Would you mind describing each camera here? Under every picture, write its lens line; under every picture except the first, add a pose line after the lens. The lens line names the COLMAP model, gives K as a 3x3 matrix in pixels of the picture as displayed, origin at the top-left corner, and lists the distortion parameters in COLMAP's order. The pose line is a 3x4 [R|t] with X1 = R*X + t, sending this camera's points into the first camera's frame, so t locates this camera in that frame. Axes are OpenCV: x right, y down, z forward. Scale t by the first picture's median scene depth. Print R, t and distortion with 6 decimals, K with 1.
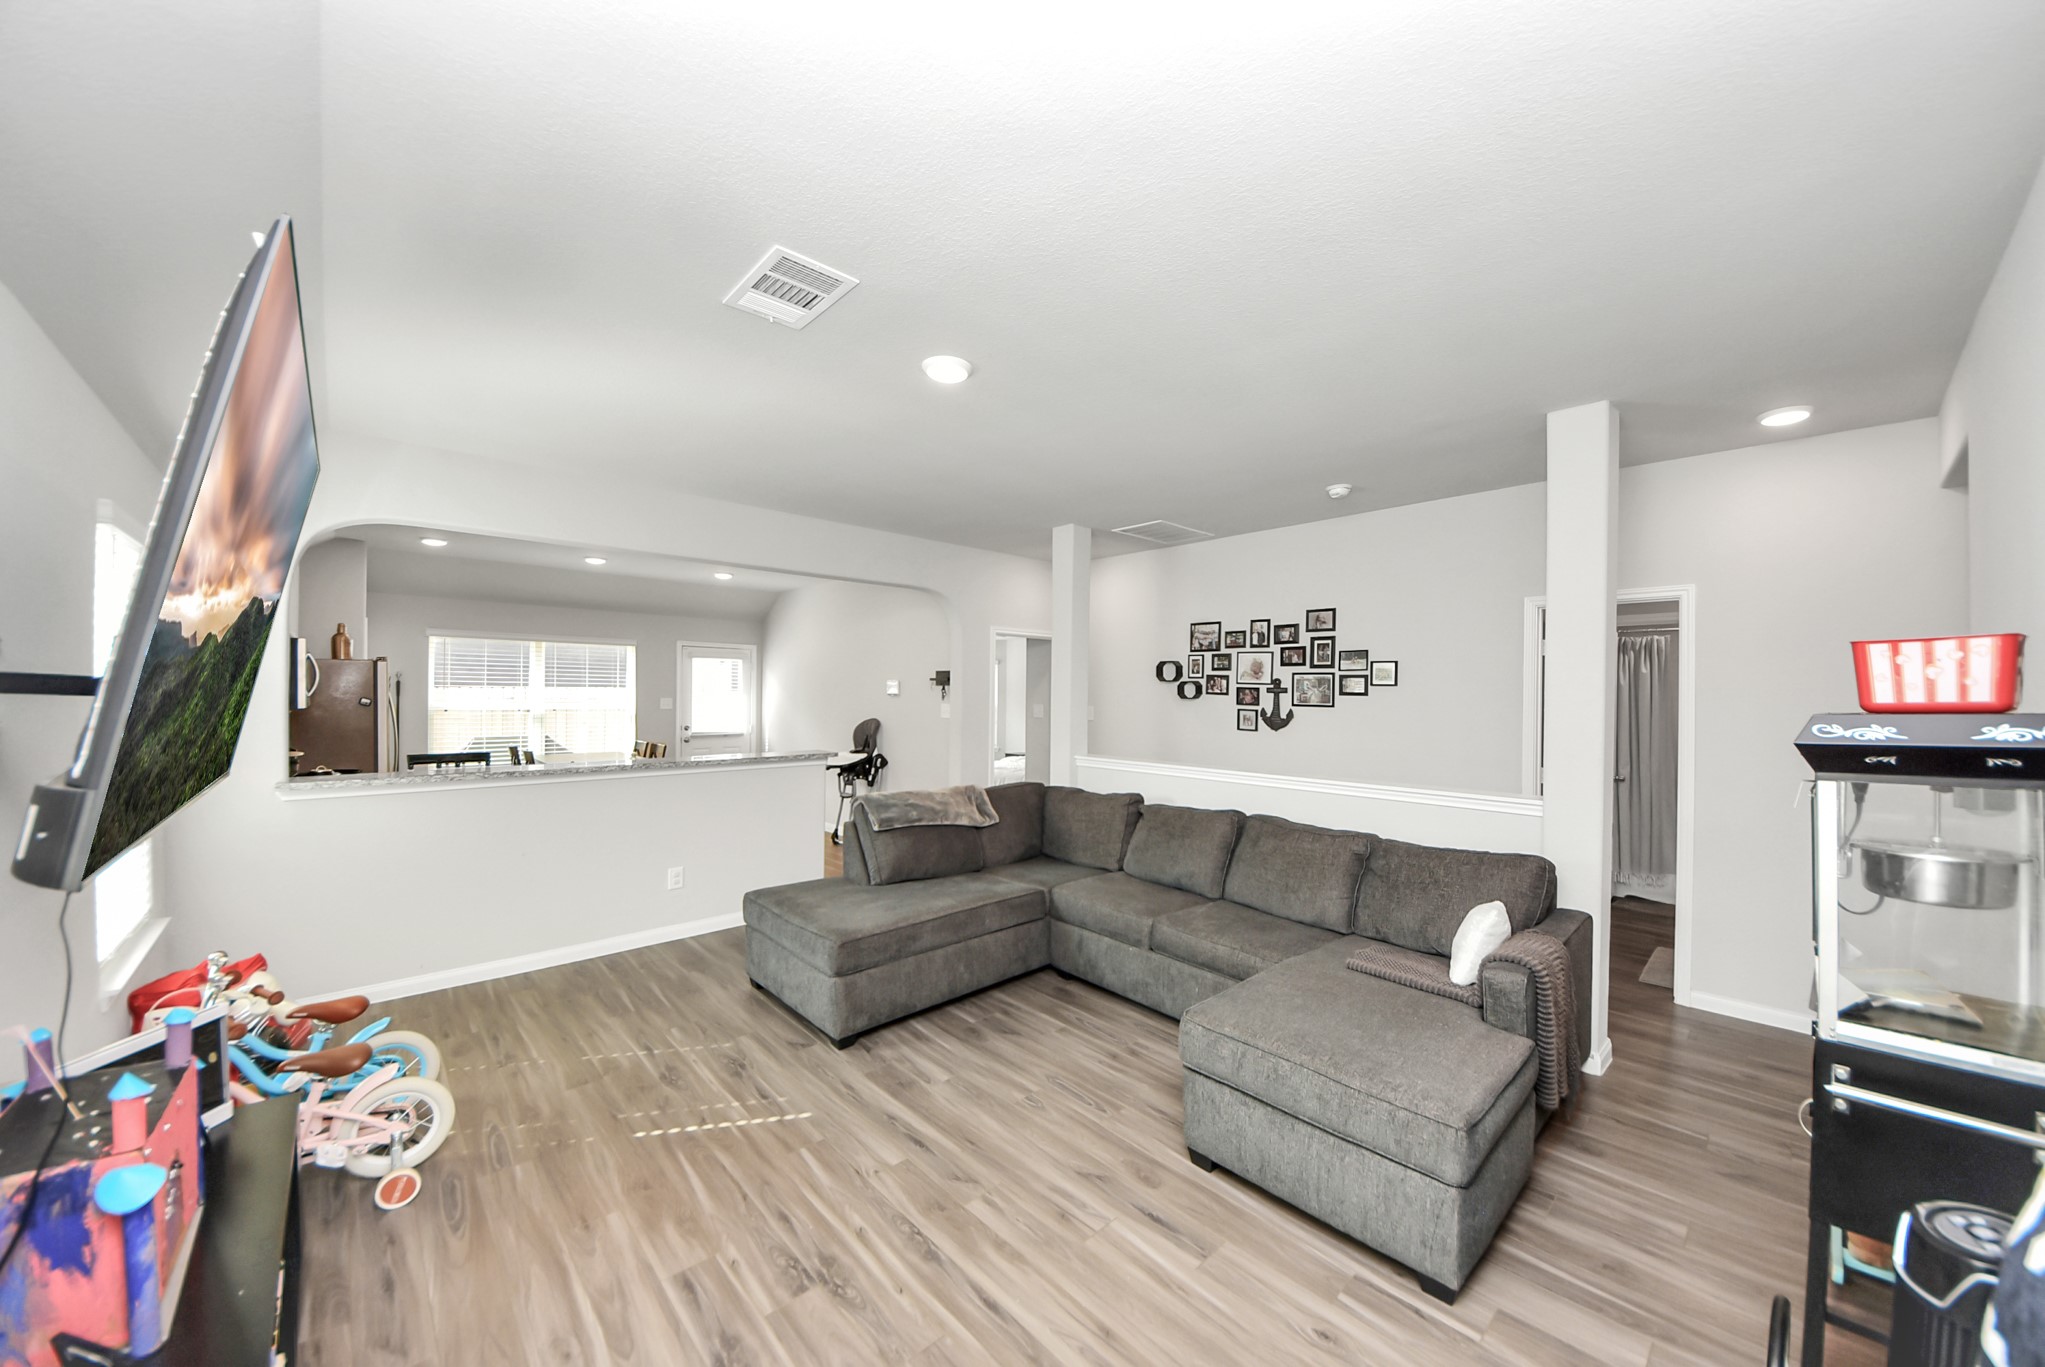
lens RADIAL K [[752.8, 0, 1028.0], [0, 752.8, 701.2], [0, 0, 1]] dist [0.014407, -0.014889]
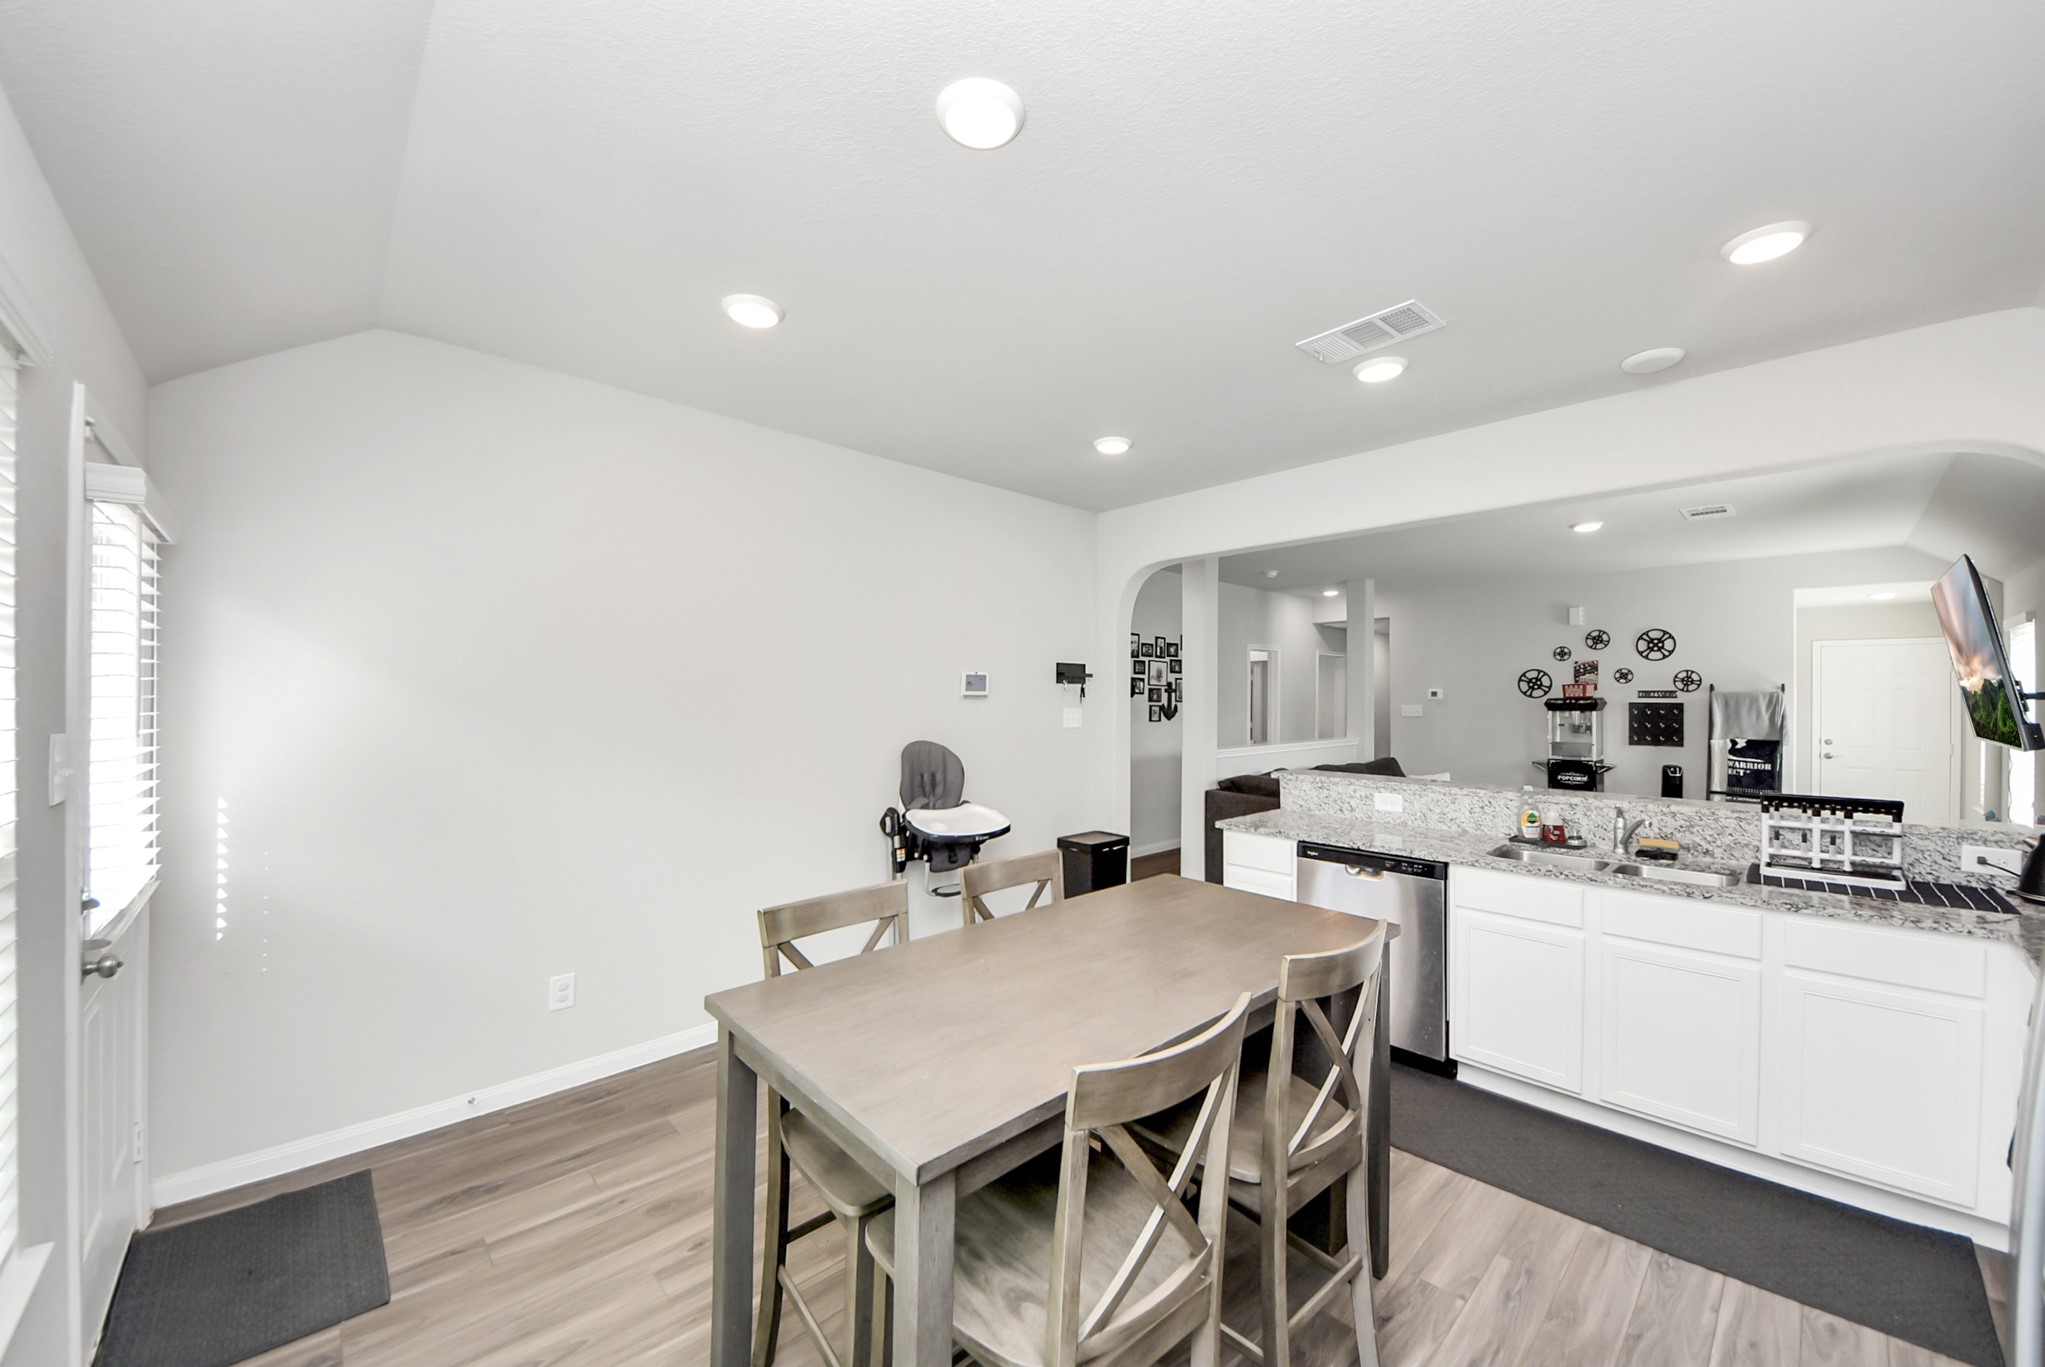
lens RADIAL K [[764.1, 0, 965.3], [0, 764.1, 694.6], [0, 0, 1]] dist [-0.030189, -0.003979]
pose [[-0.023119, -0.001387, 0.999732, -1.031388], [0.023619, 0.999719, 0.001933, -0.018103], [-0.999454, 0.023657, -0.023080, 1.386633]]
